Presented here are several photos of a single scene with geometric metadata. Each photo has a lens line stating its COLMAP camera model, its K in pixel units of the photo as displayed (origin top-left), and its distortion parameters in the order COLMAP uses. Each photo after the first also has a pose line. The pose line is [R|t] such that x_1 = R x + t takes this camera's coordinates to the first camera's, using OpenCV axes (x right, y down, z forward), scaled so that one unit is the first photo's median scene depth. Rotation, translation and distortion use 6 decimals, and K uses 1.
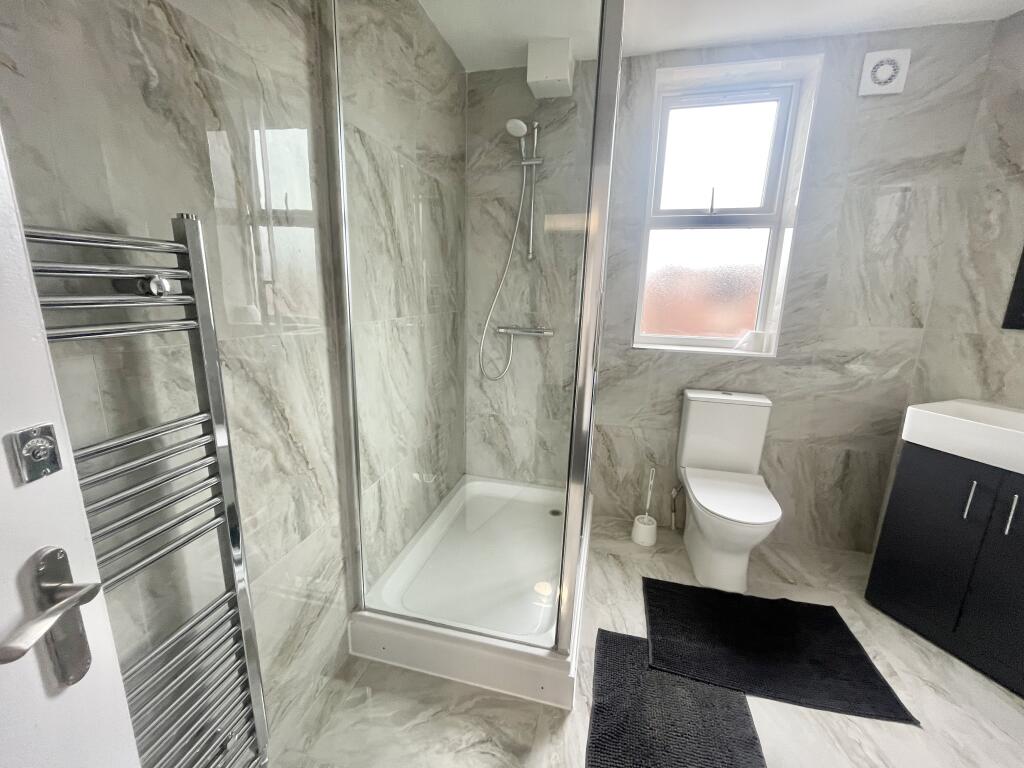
lens RADIAL K [[414.9, 0, 512.0], [0, 414.9, 384.0], [0, 0, 1]] dist [-0.002144, -0.000516]
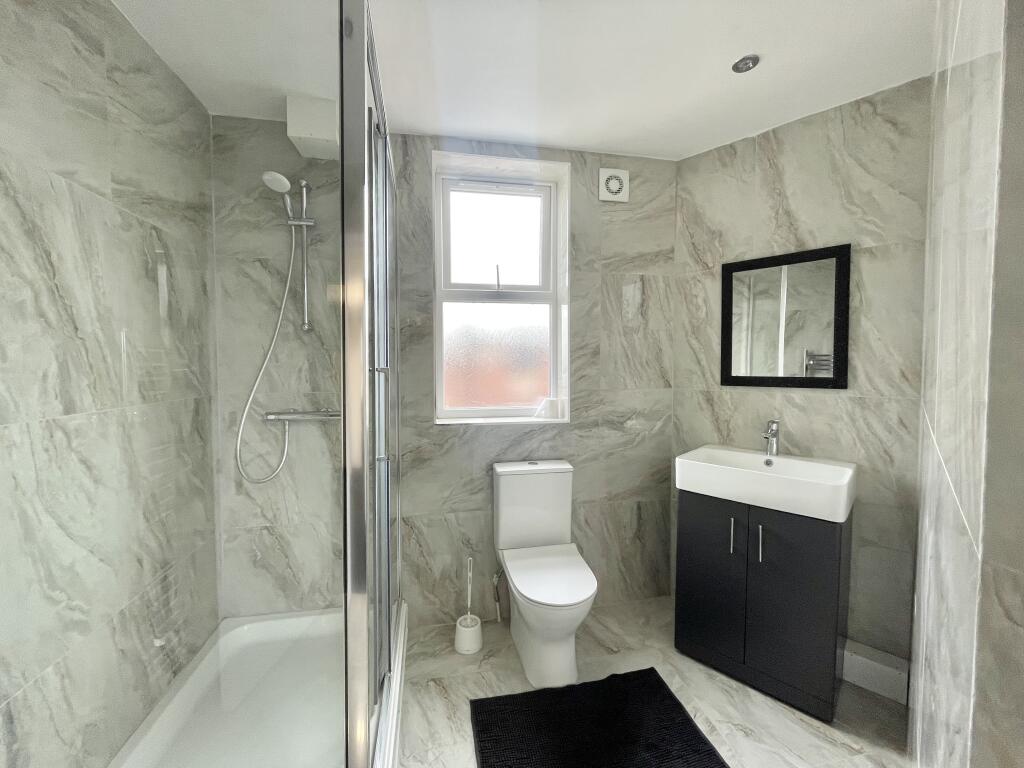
lens RADIAL K [[414.9, 0, 512.0], [0, 414.9, 384.0], [0, 0, 1]] dist [-0.002144, -0.000516]
pose [[0.906593, -0.046488, 0.419437, 0.069794], [0.116615, 0.982810, -0.143130, -0.027233], [-0.405573, 0.178673, 0.896430, 0.105046]]
